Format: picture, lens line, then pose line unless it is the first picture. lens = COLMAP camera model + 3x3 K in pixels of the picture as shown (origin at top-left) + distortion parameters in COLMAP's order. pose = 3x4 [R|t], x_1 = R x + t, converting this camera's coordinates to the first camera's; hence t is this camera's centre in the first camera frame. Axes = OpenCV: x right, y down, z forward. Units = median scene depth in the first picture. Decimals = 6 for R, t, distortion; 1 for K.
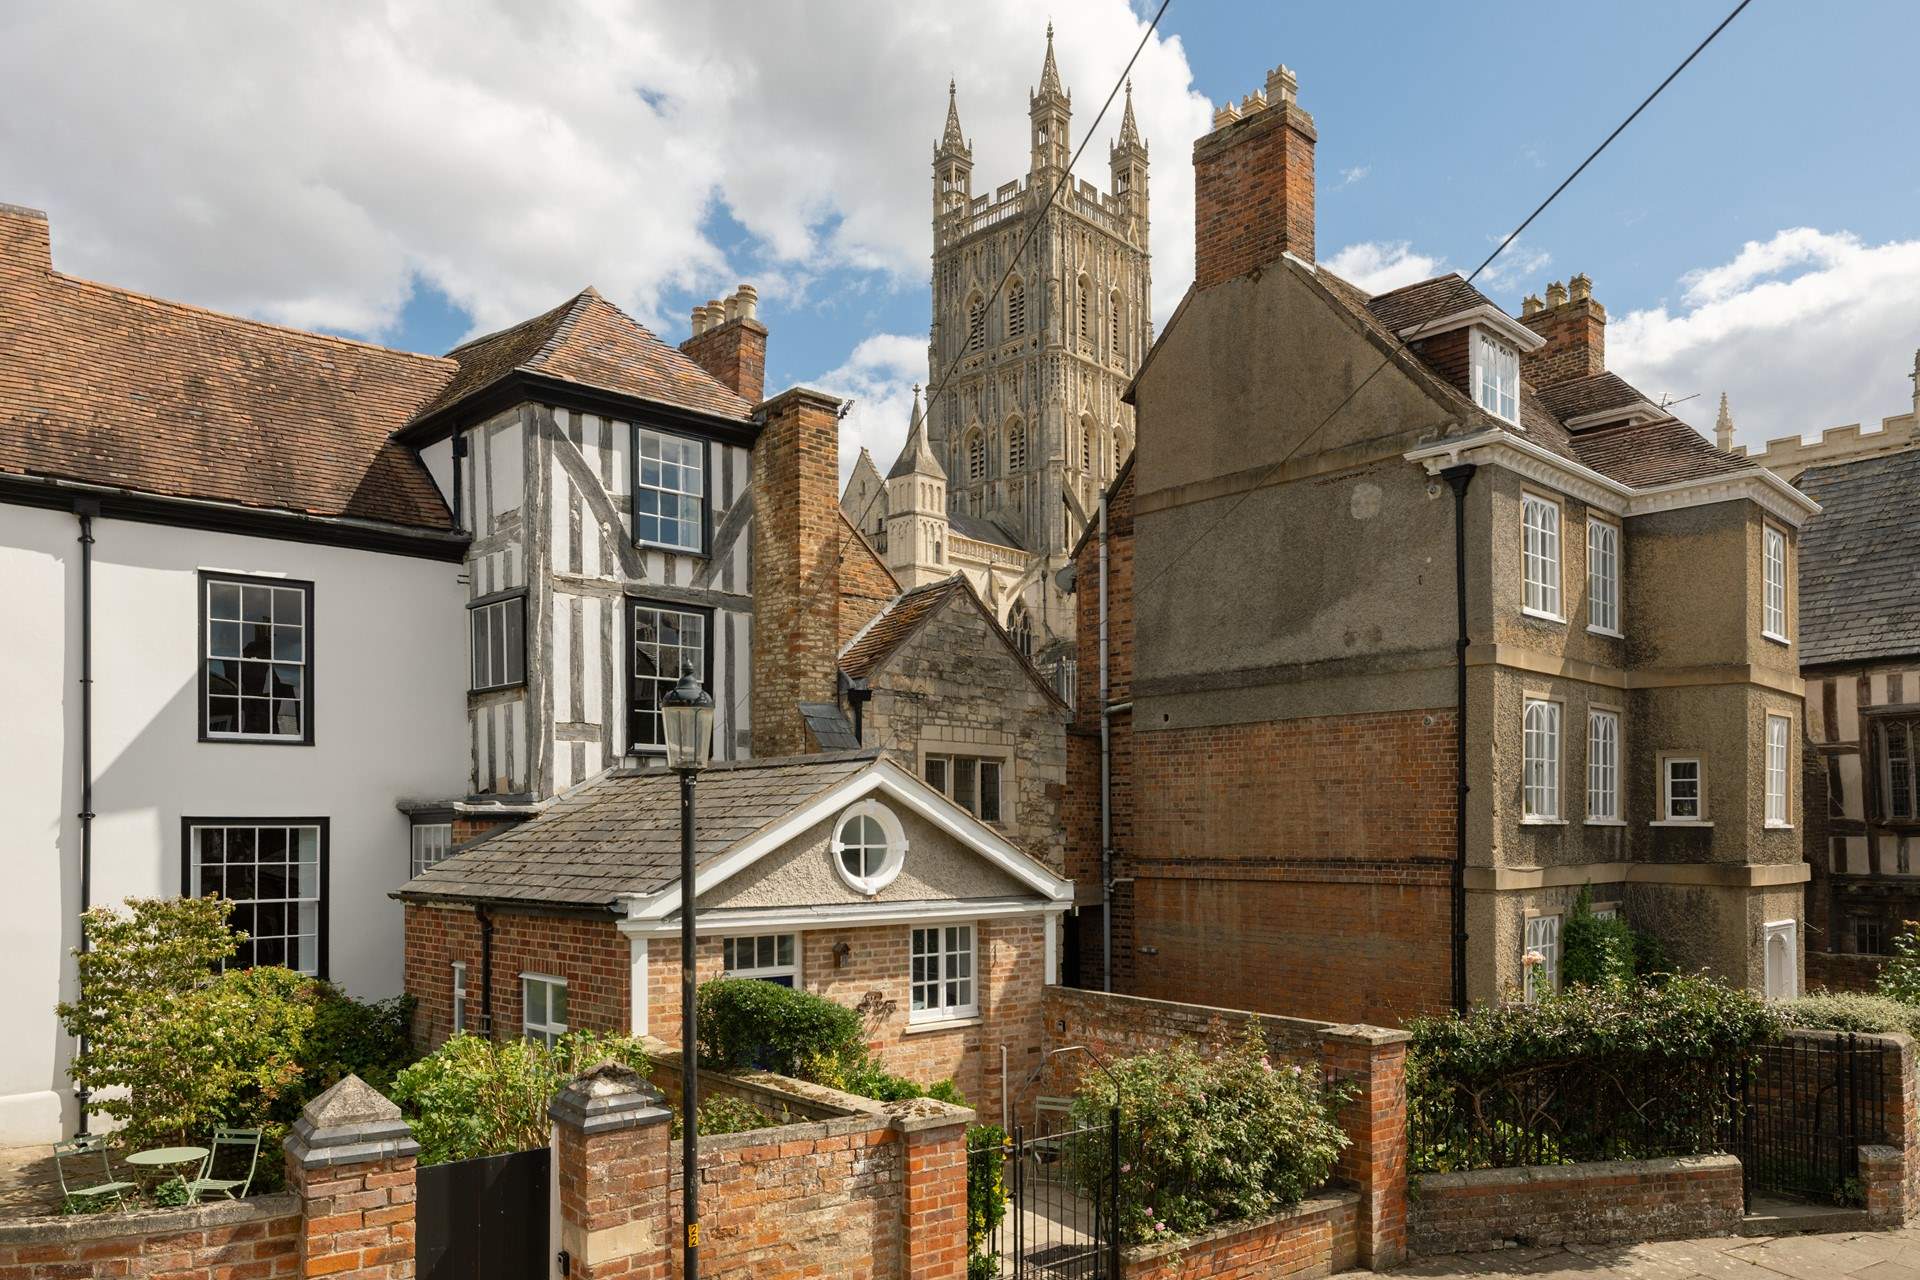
lens RADIAL K [[1234.4, 0, 922.3], [0, 1234.4, 837.0], [0, 0, 1]] dist [0.001335, -0.001634]
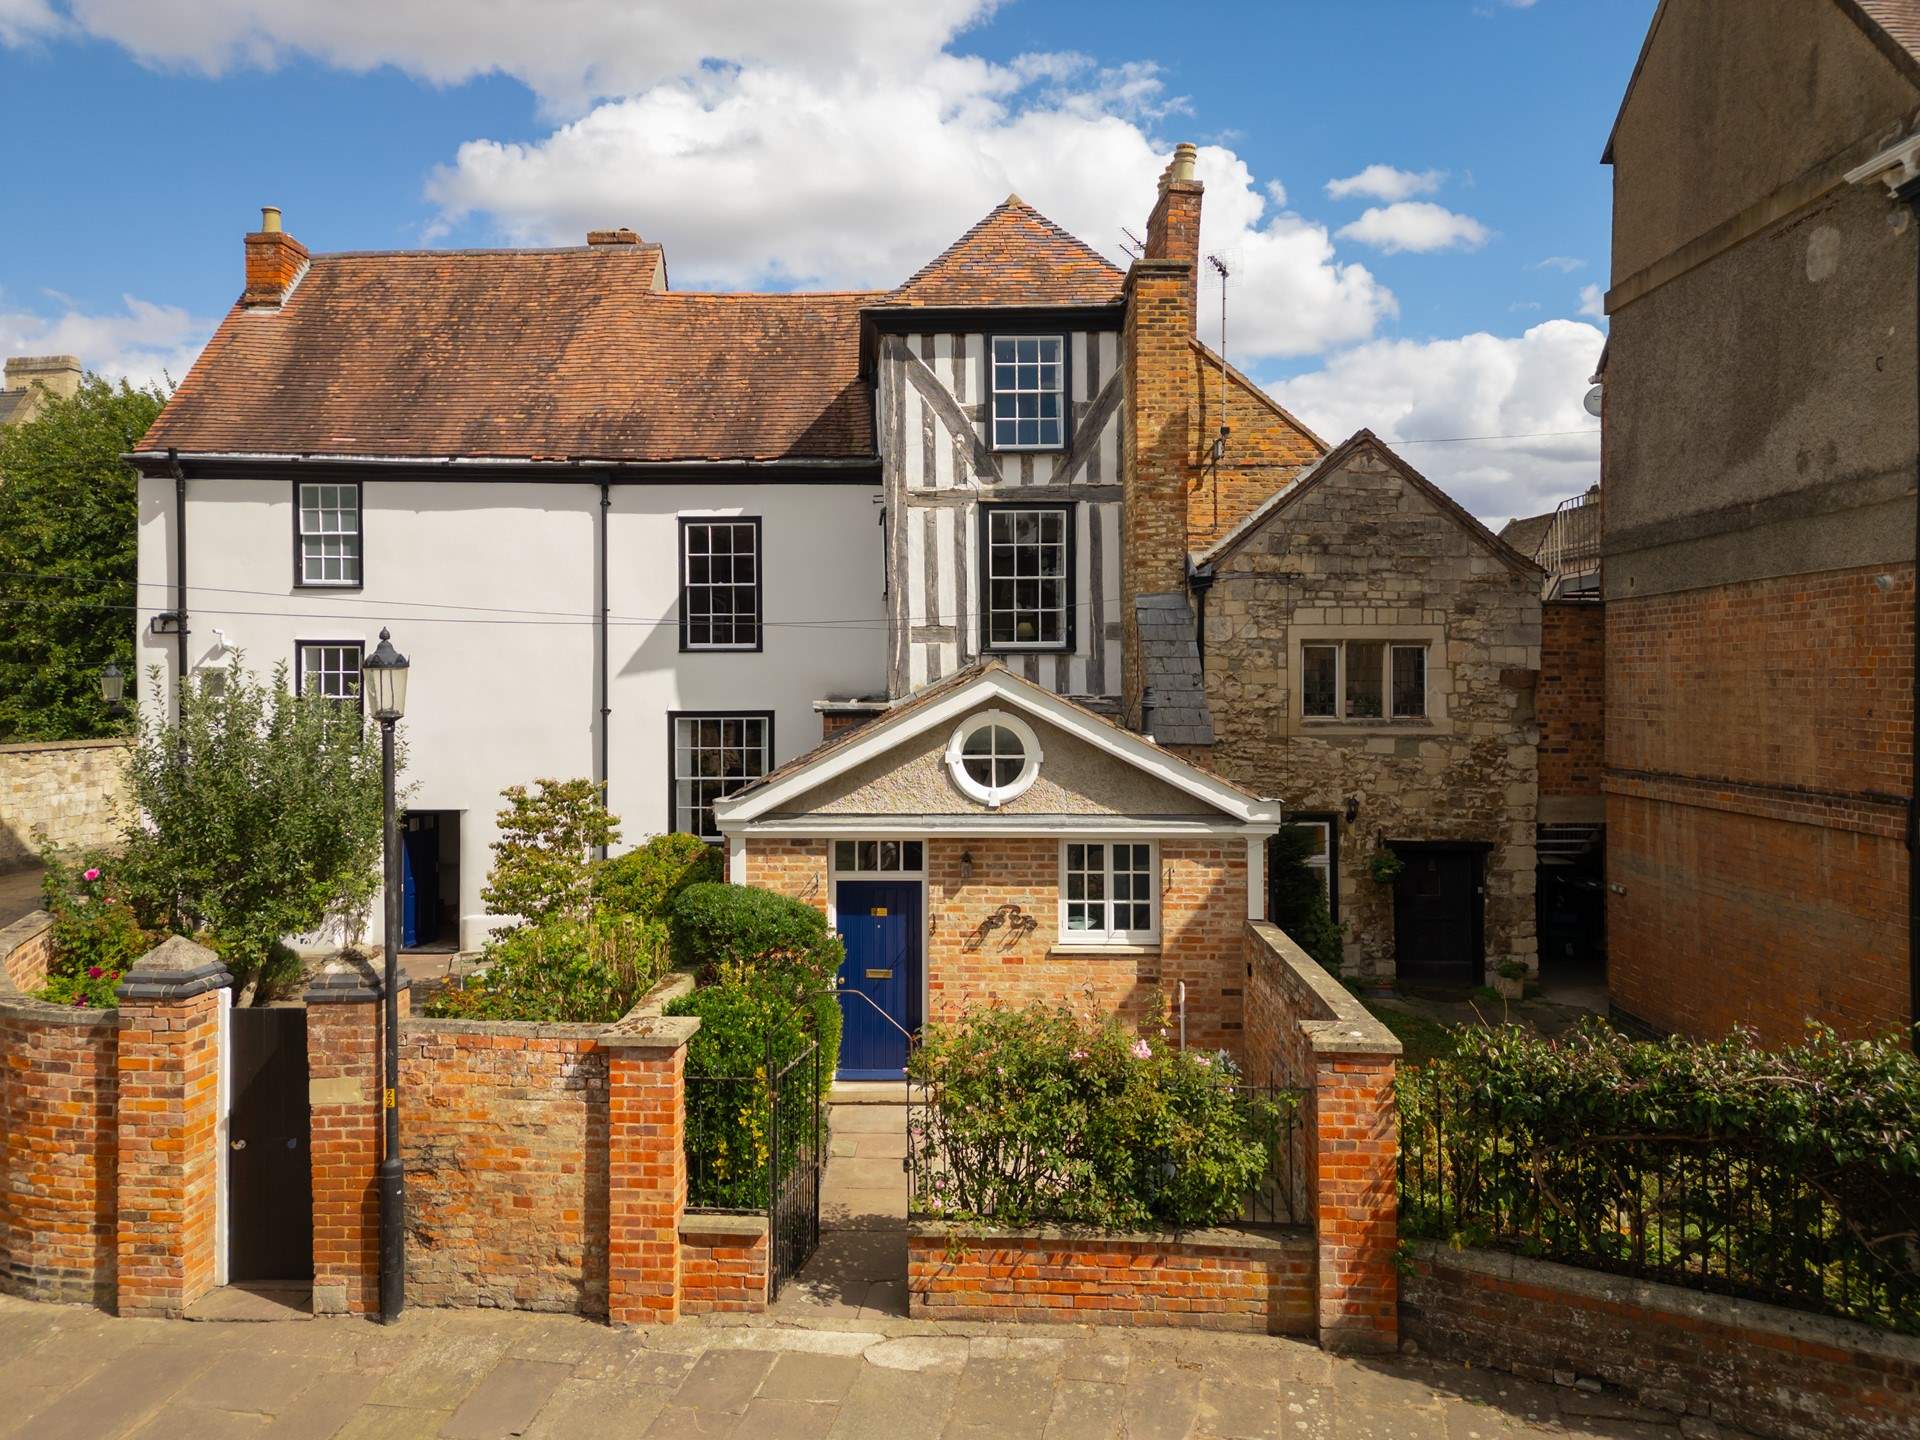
lens RADIAL K [[1260.4, 0, 960.0], [0, 1260.4, 720.0], [0, 0, 1]] dist [0.102239, -0.108115]
pose [[0.770798, 0.015639, -0.636888, 0.451649], [-0.002143, 0.999757, 0.021957, -0.034664], [0.637076, -0.015559, 0.770644, 0.164436]]
